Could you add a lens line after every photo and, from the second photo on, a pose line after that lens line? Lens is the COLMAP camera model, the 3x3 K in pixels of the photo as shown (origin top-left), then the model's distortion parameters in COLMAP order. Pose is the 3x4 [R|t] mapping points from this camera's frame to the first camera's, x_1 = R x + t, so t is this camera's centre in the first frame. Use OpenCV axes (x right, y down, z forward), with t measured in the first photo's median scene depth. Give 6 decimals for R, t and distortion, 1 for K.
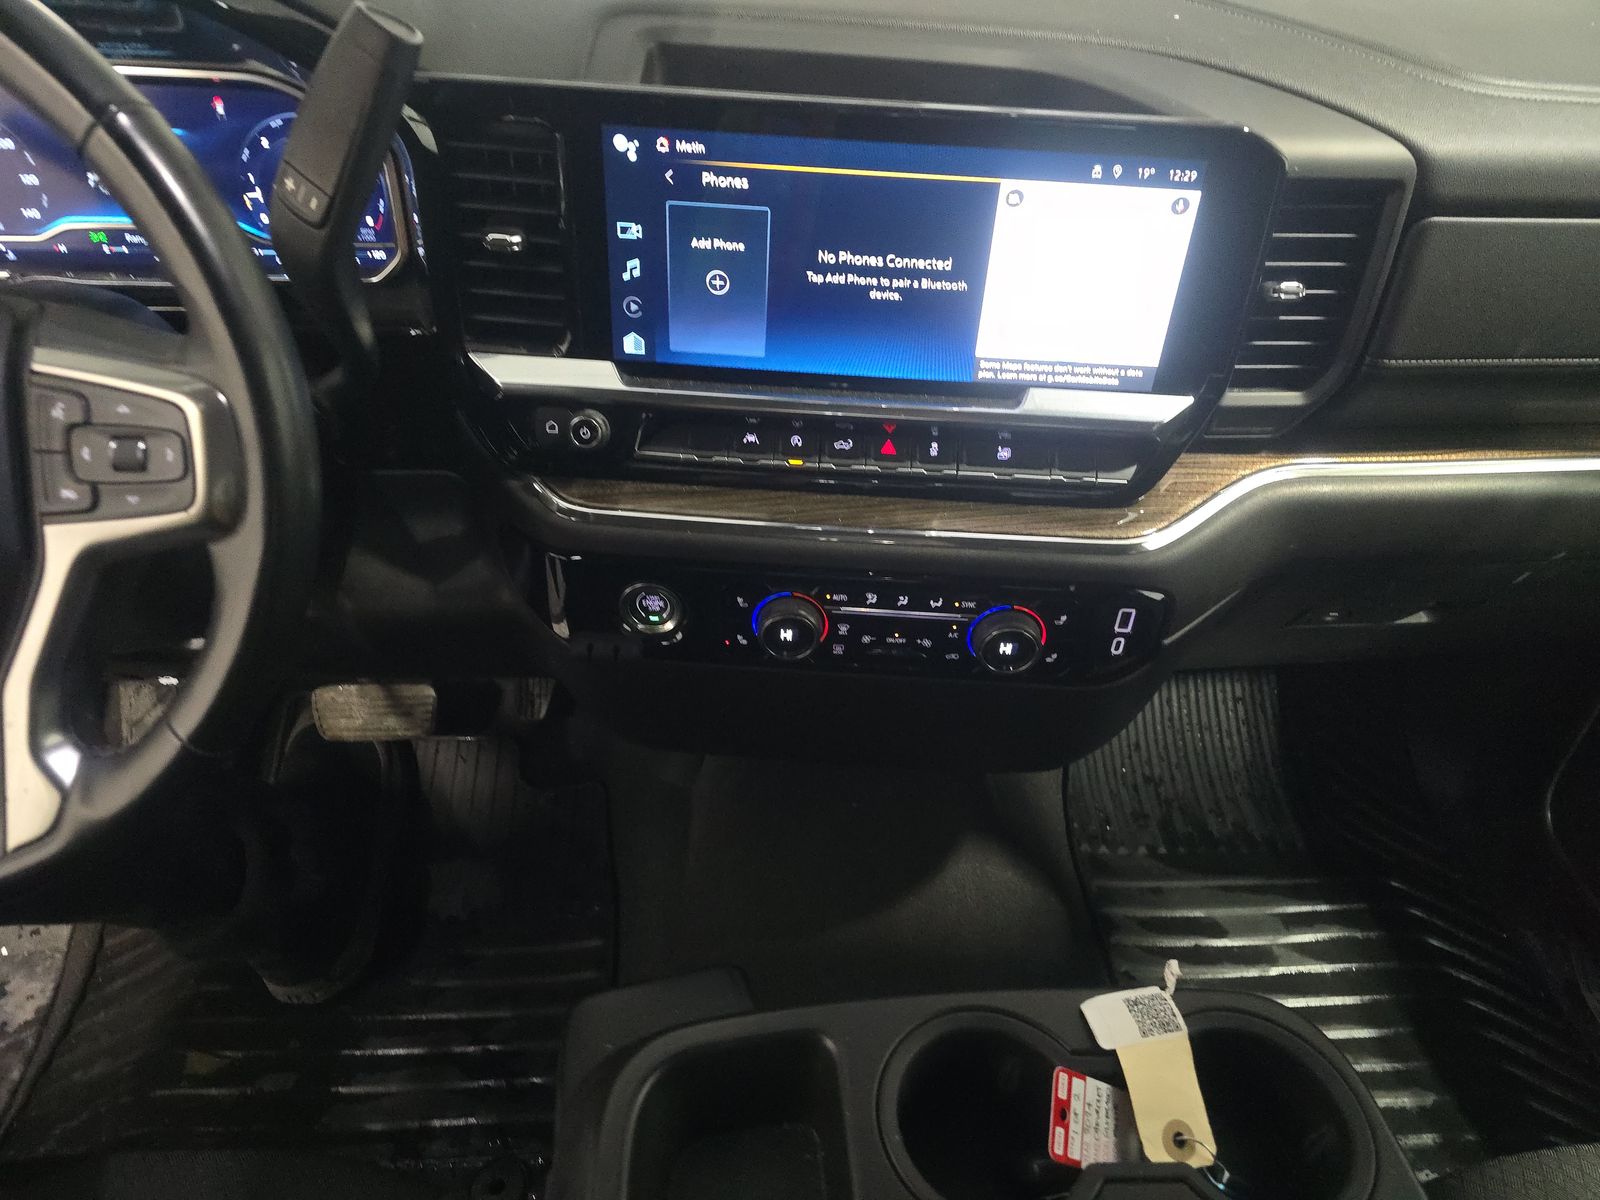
lens RADIAL K [[1056.4, 0, 800.2], [0, 1056.4, 602.2], [0, 0, 1]] dist [0.010109, -0.013286]
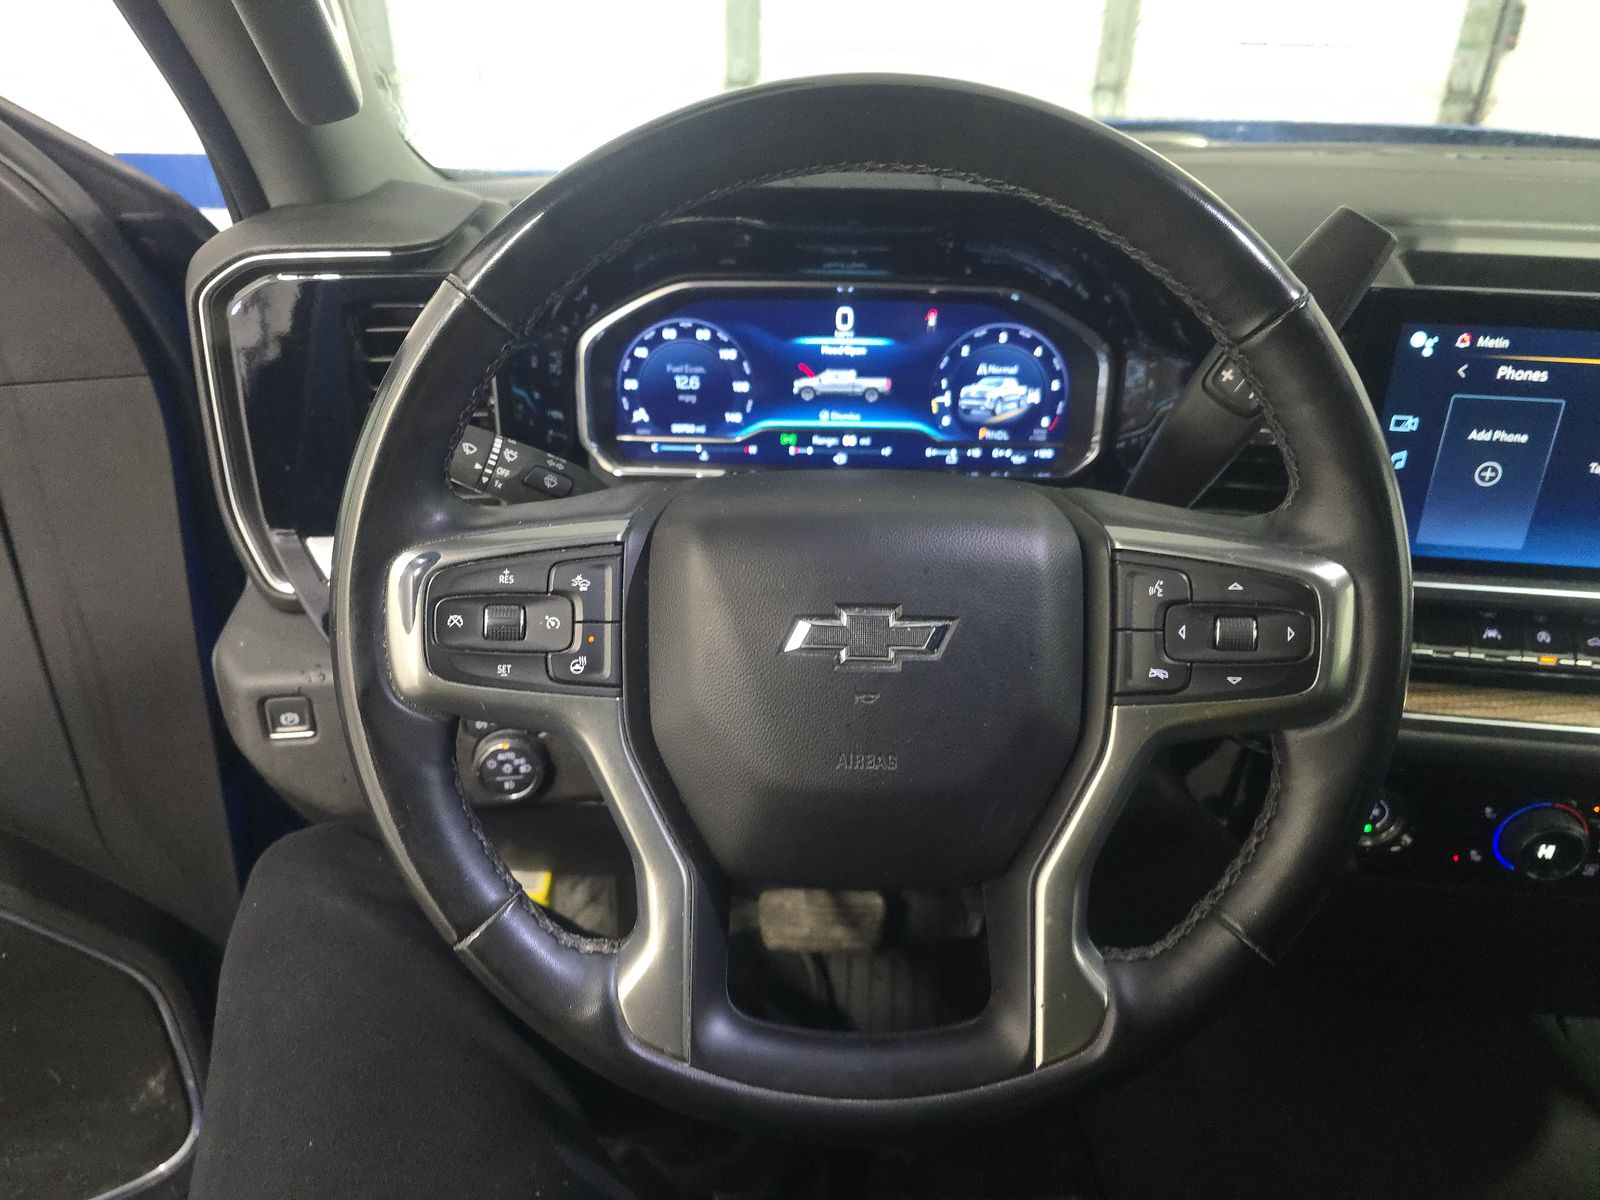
lens RADIAL K [[1056.4, 0, 793.1], [0, 1056.4, 589.2], [0, 0, 1]] dist [0.010109, -0.013286]
pose [[0.994665, 0.006133, -0.102973, -0.595649], [-0.027624, 0.977608, -0.208613, 0.020485], [0.099388, 0.210345, 0.972562, 0.014079]]
